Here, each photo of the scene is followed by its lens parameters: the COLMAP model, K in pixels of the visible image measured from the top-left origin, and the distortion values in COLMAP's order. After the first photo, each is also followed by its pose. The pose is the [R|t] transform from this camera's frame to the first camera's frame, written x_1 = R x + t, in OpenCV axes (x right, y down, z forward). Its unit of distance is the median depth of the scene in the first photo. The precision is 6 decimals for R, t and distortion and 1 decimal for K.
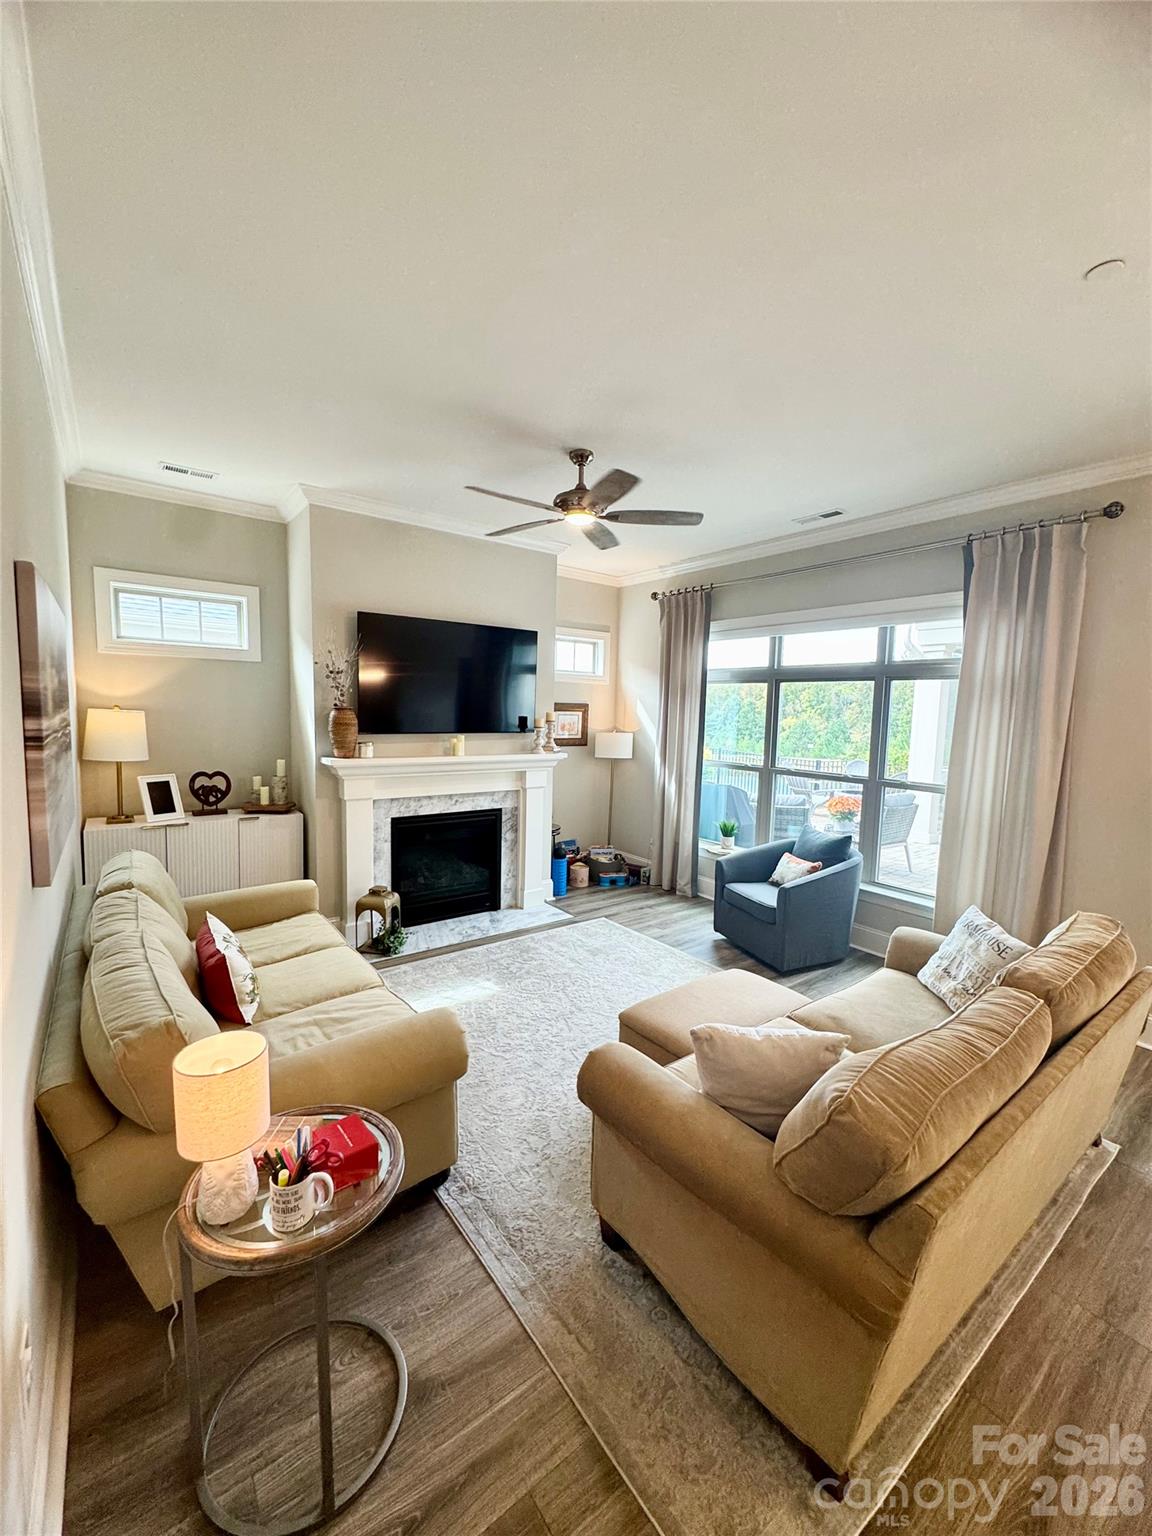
lens RADIAL K [[613.9, 0, 576.0], [0, 613.9, 768.0], [0, 0, 1]] dist [-0.002685, -0.000054]
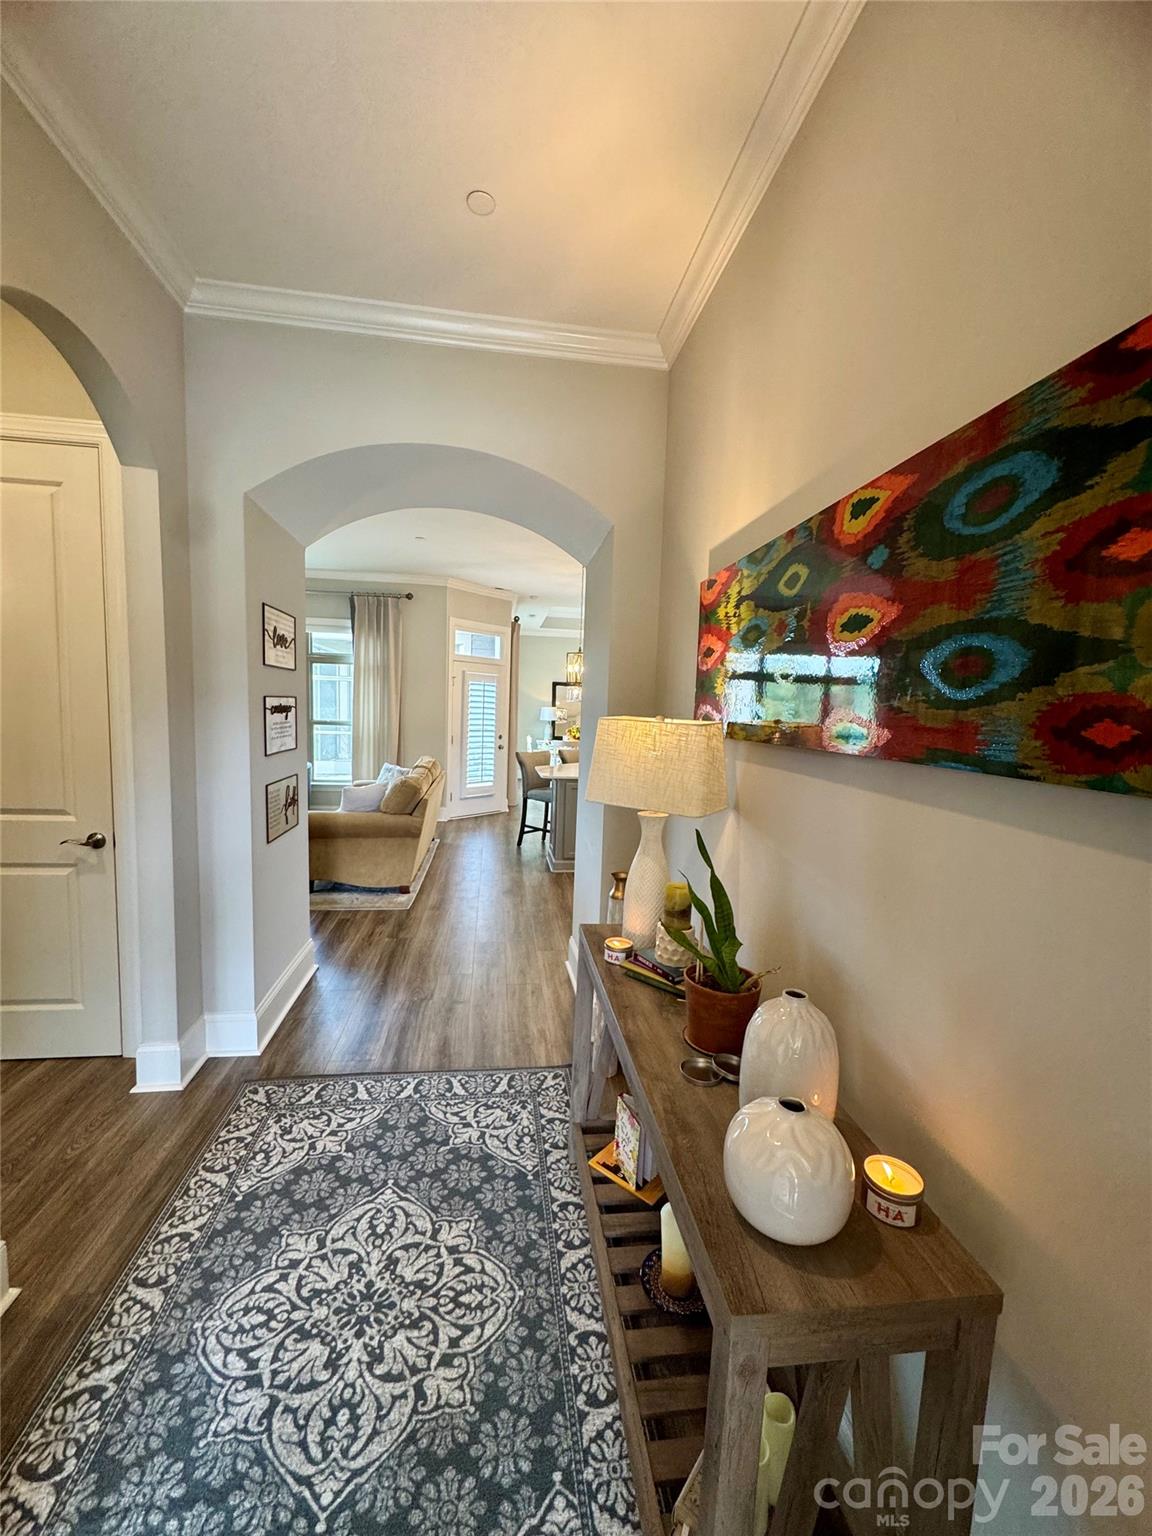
lens RADIAL K [[613.9, 0, 576.0], [0, 613.9, 768.0], [0, 0, 1]] dist [-0.002685, -0.000054]
pose [[0.487021, -0.094727, 0.868238, -0.792536], [0.063246, 0.995316, 0.073115, 0.088790], [-0.871098, 0.019304, 0.490730, -0.604179]]
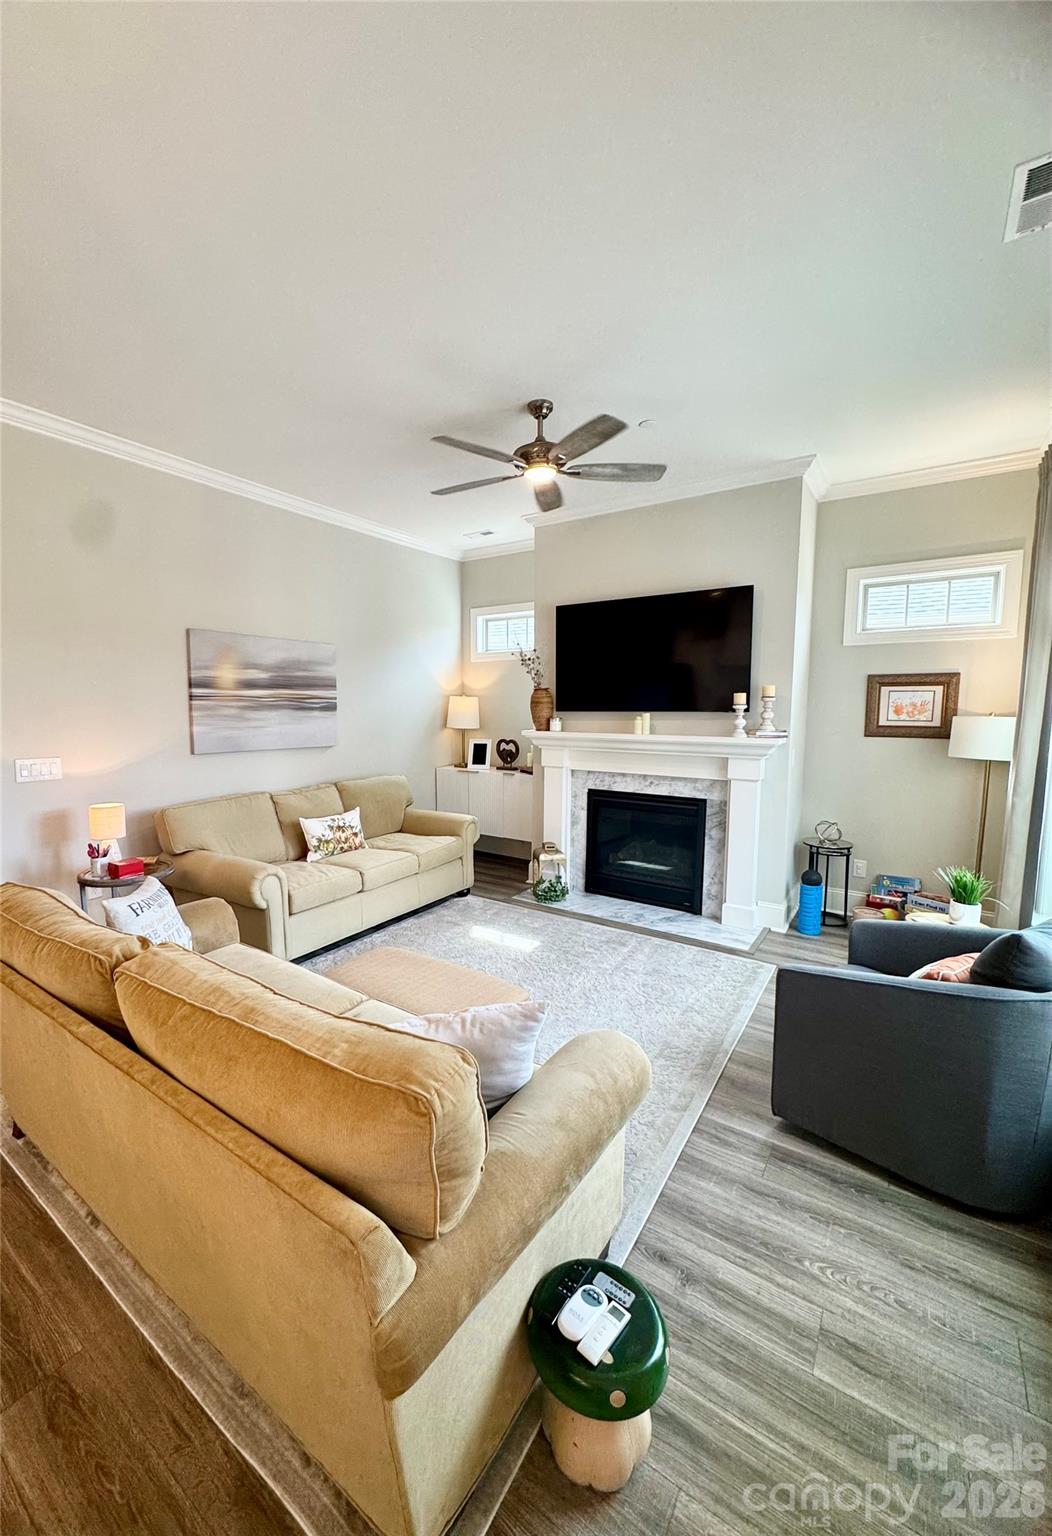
lens RADIAL K [[649.5, 0, 526.0], [0, 649.5, 768.0], [0, 0, 1]] dist [-0.000644, -0.000093]
pose [[0.289593, 0.062045, -0.955137, 0.747148], [-0.086436, 0.995515, 0.038461, 0.008771], [0.953239, 0.071420, 0.293657, 0.529880]]
